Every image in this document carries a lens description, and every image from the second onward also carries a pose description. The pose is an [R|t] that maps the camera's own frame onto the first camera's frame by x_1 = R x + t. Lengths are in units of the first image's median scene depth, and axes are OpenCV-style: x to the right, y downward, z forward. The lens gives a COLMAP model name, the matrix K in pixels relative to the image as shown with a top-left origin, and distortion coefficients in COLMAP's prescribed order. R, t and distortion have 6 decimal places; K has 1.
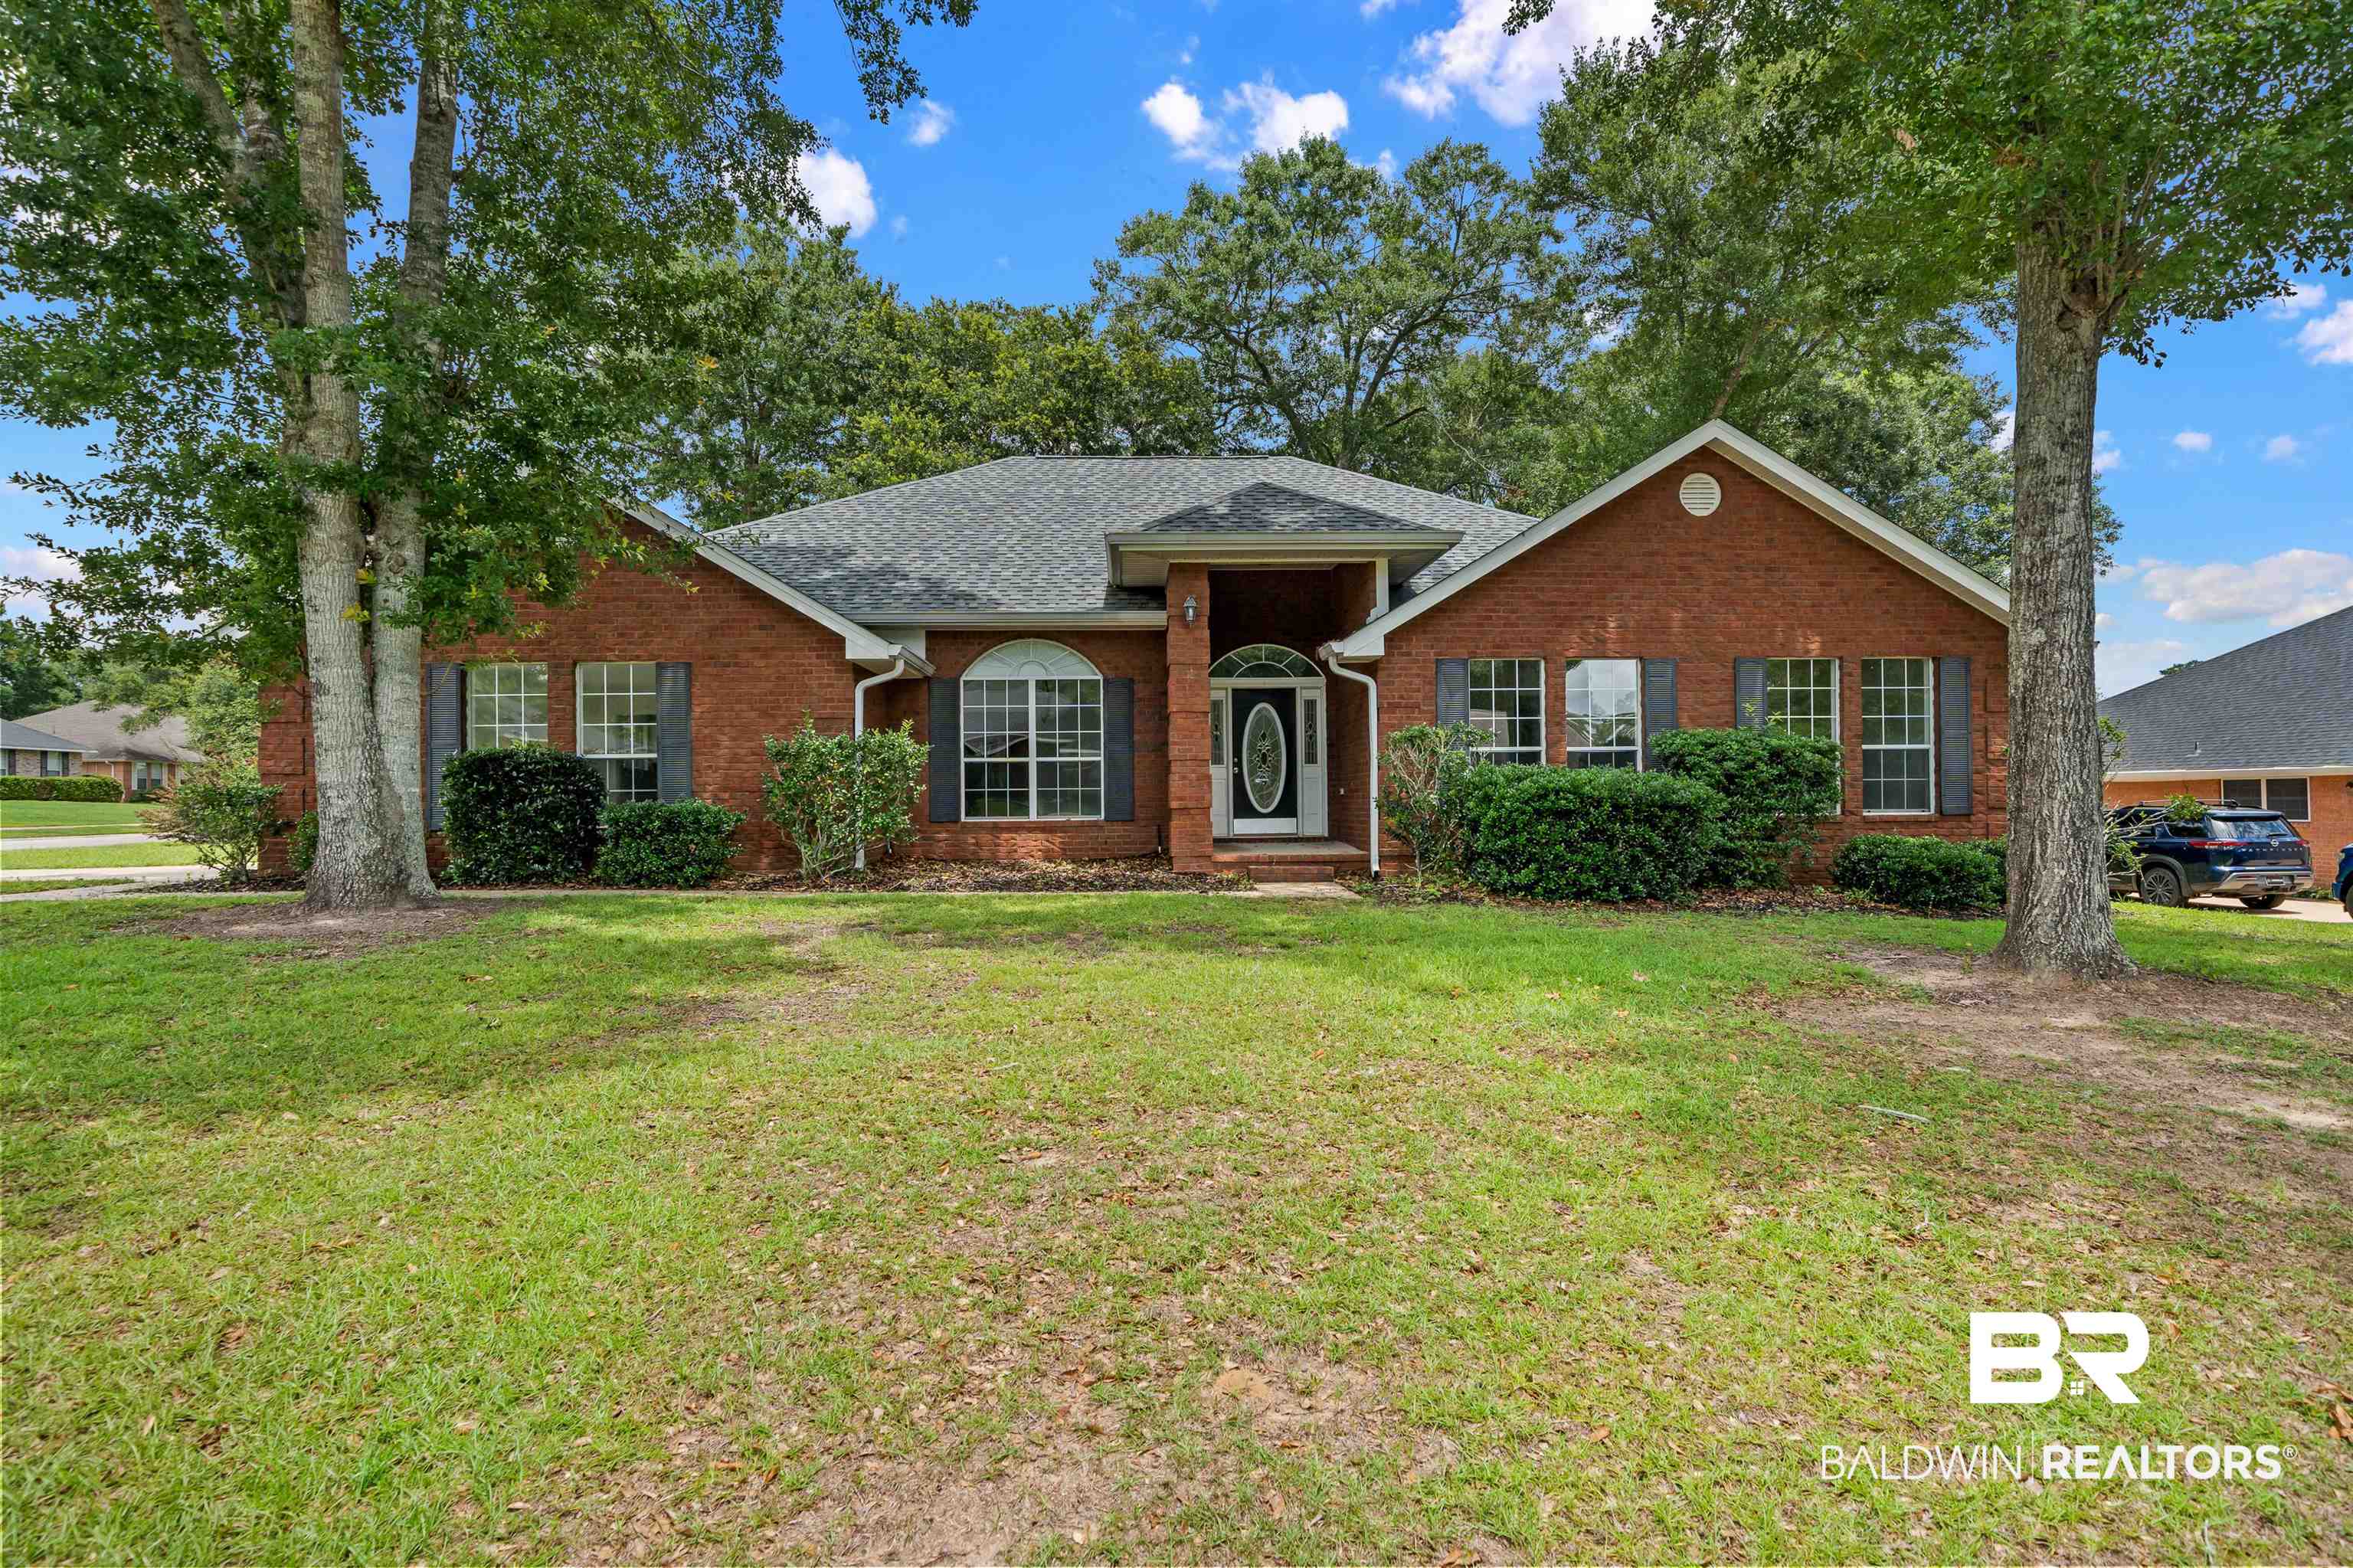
lens RADIAL K [[1209.8, 0, 1207.8], [0, 1209.8, 791.2], [0, 0, 1]] dist [-0.000333, 0.000166]
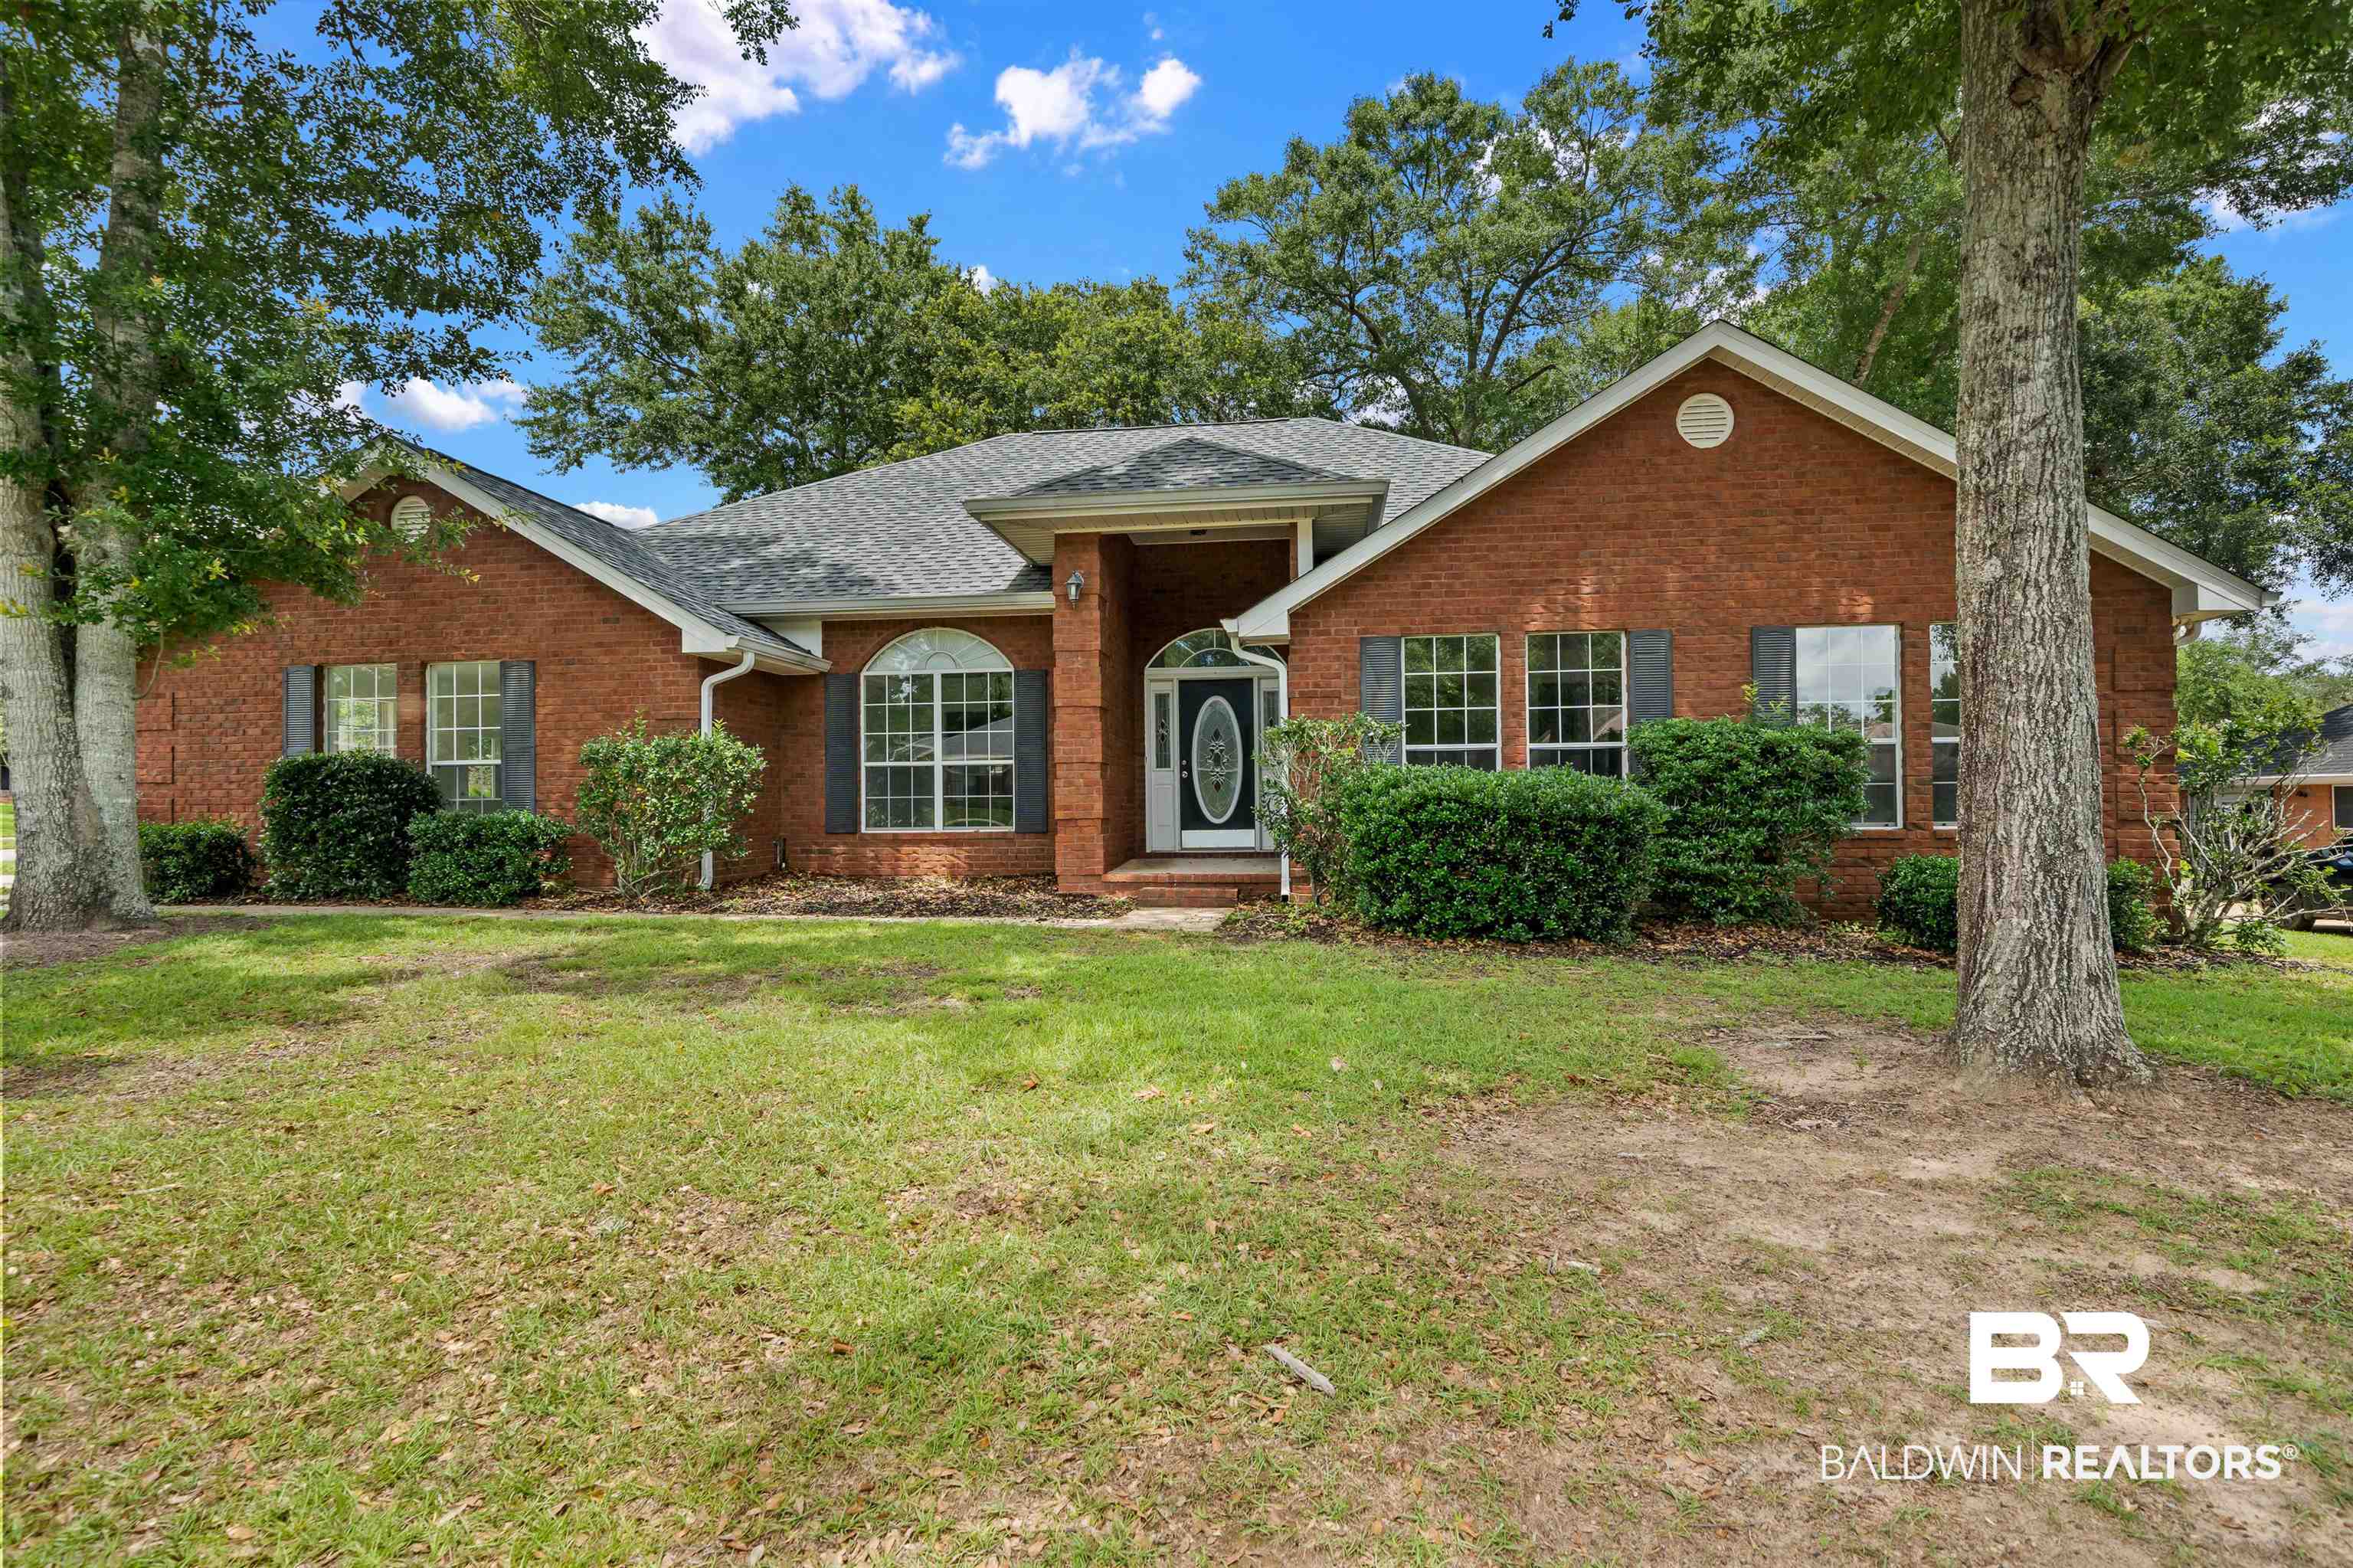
lens RADIAL K [[1252.3, 0, 1179.7], [0, 1252.3, 791.8], [0, 0, 1]] dist [-0.001176, 0.000190]
pose [[0.984263, -0.002522, -0.176692, 0.214772], [0.001940, 0.999992, -0.003463, -0.002053], [0.176700, 0.003066, 0.984260, 0.140296]]
